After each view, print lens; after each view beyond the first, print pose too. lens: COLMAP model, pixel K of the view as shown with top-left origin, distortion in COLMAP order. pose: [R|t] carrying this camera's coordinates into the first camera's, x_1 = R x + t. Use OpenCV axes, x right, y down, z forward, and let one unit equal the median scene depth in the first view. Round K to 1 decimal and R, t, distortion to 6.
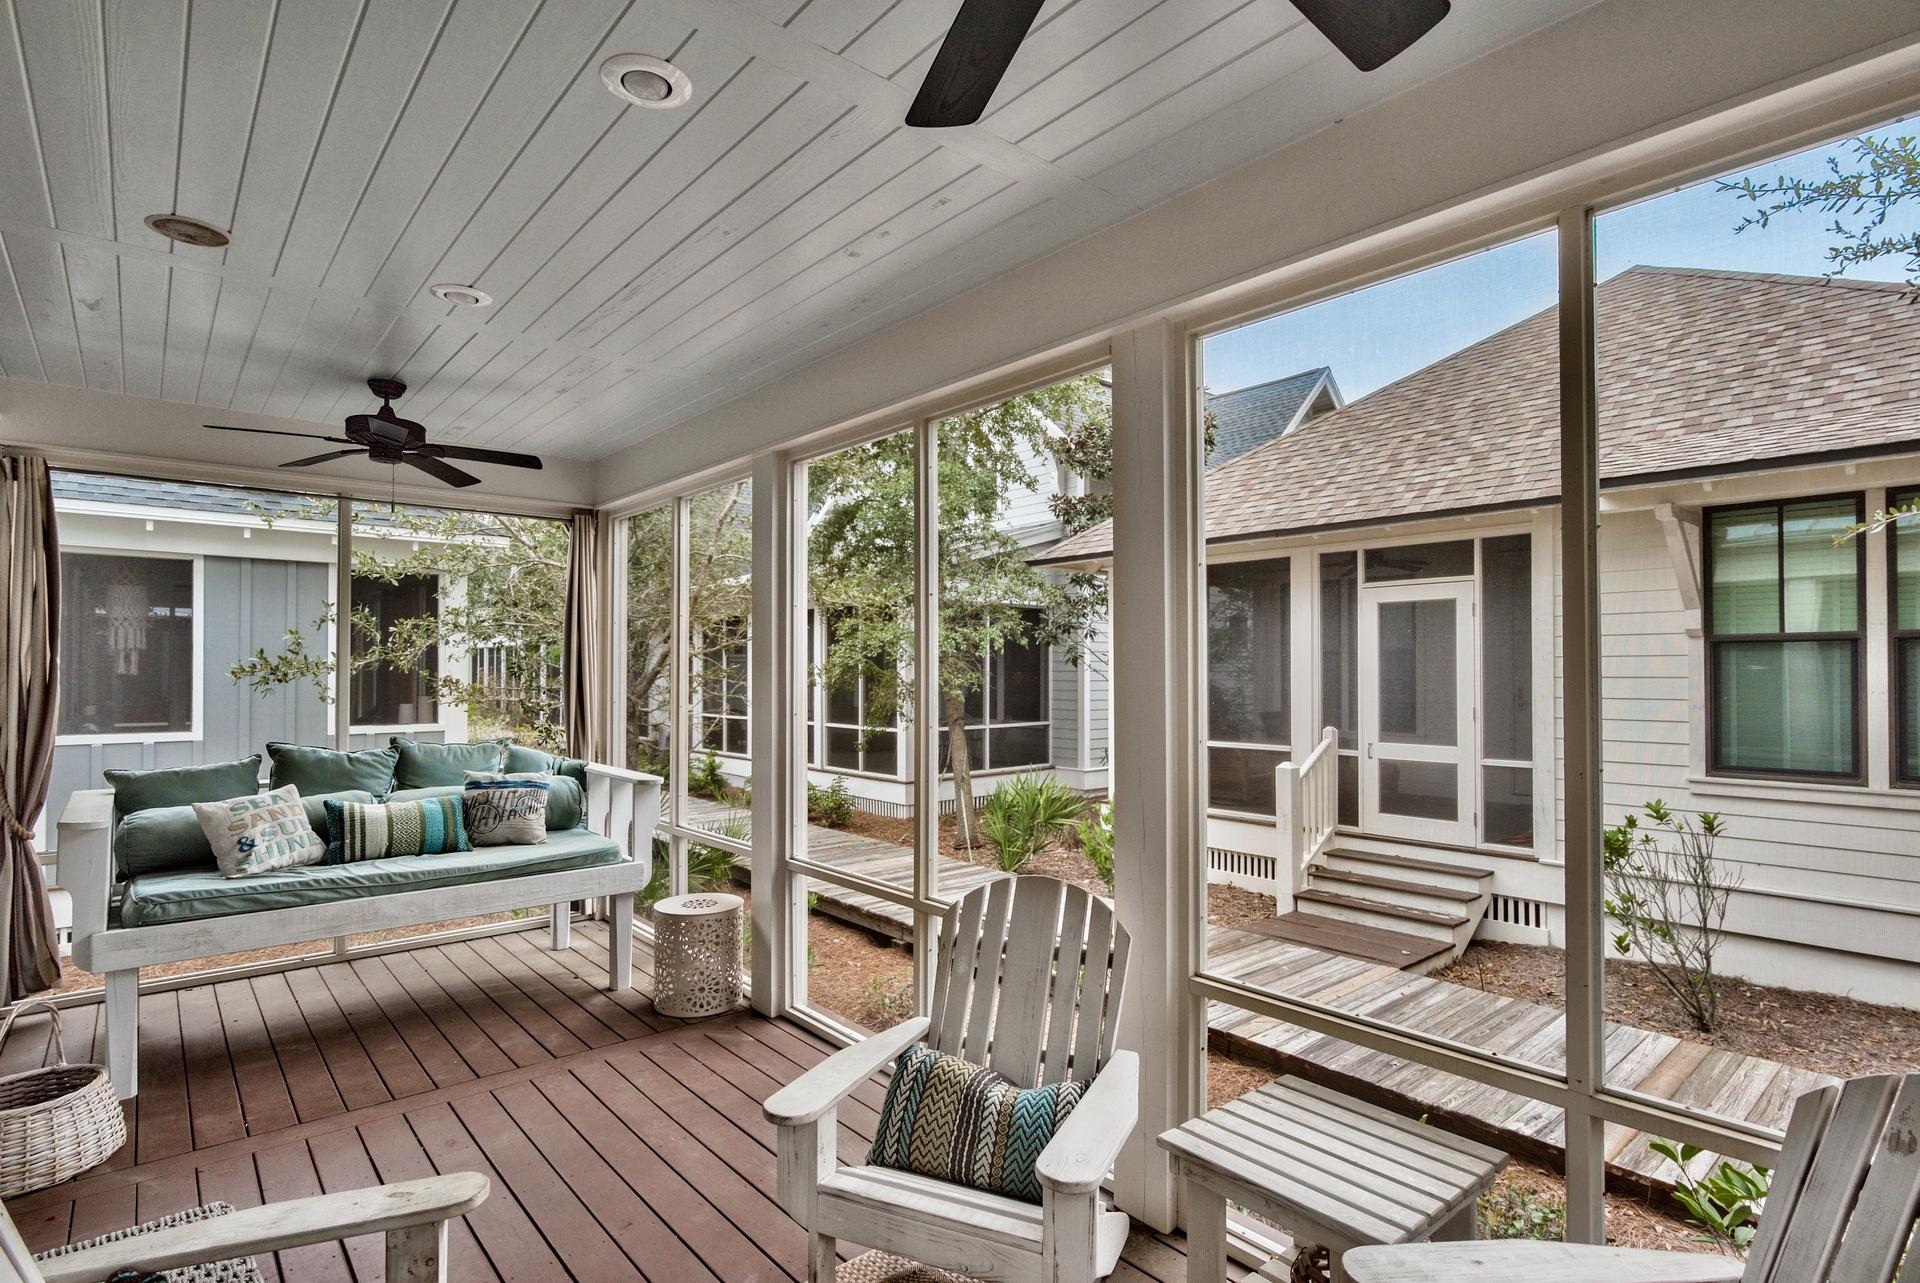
lens RADIAL K [[945.6, 0, 947.0], [0, 945.6, 656.1], [0, 0, 1]] dist [-0.011835, 0.003030]
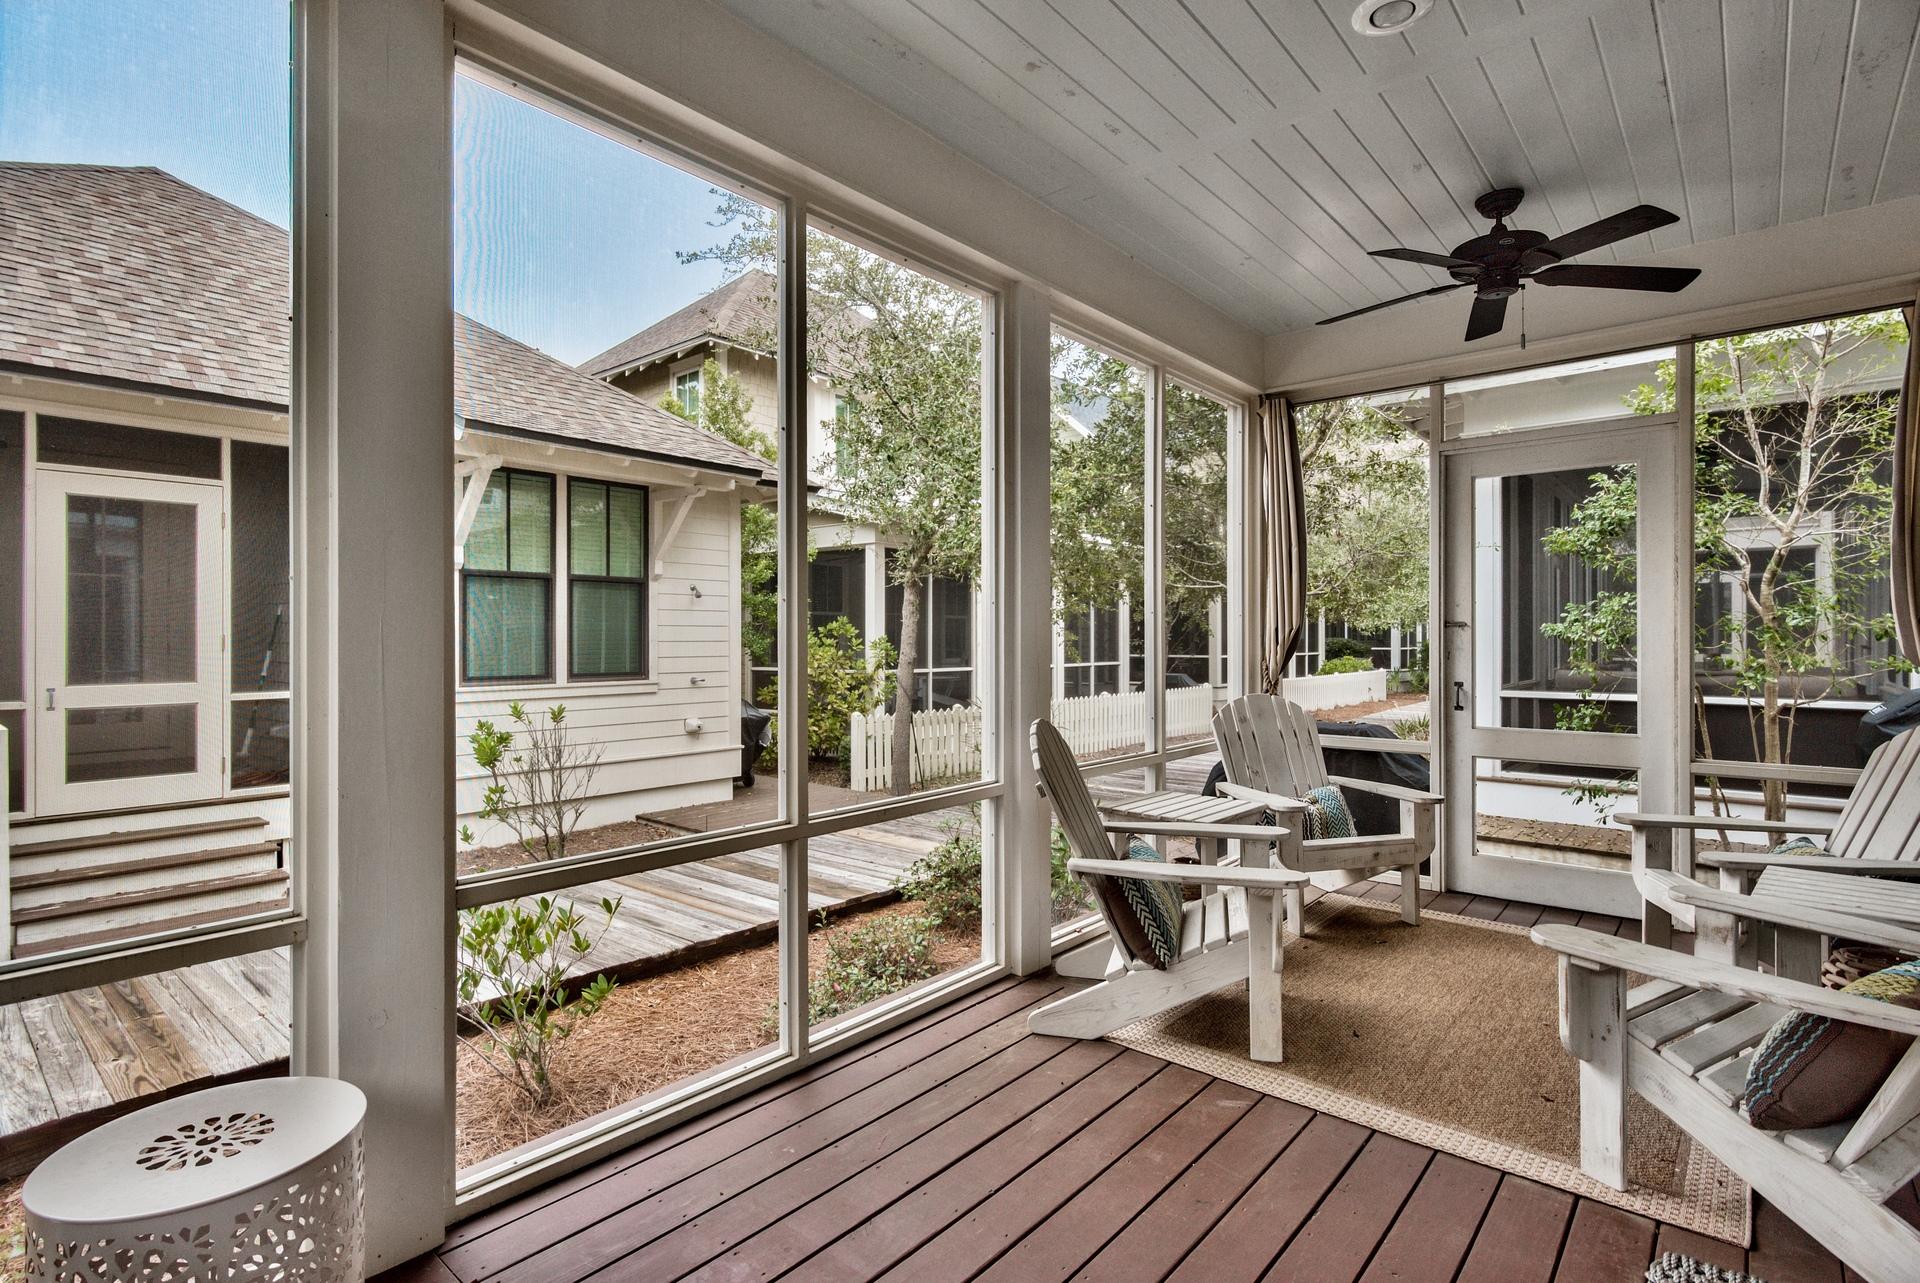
lens RADIAL K [[945.6, 0, 947.2], [0, 945.6, 636.3], [0, 0, 1]] dist [-0.011835, 0.003030]
pose [[-0.151170, 0.006100, 0.988489, -0.382419], [-0.013008, 0.999882, -0.008160, 0.054235], [-0.988422, -0.014091, -0.151073, 0.474783]]
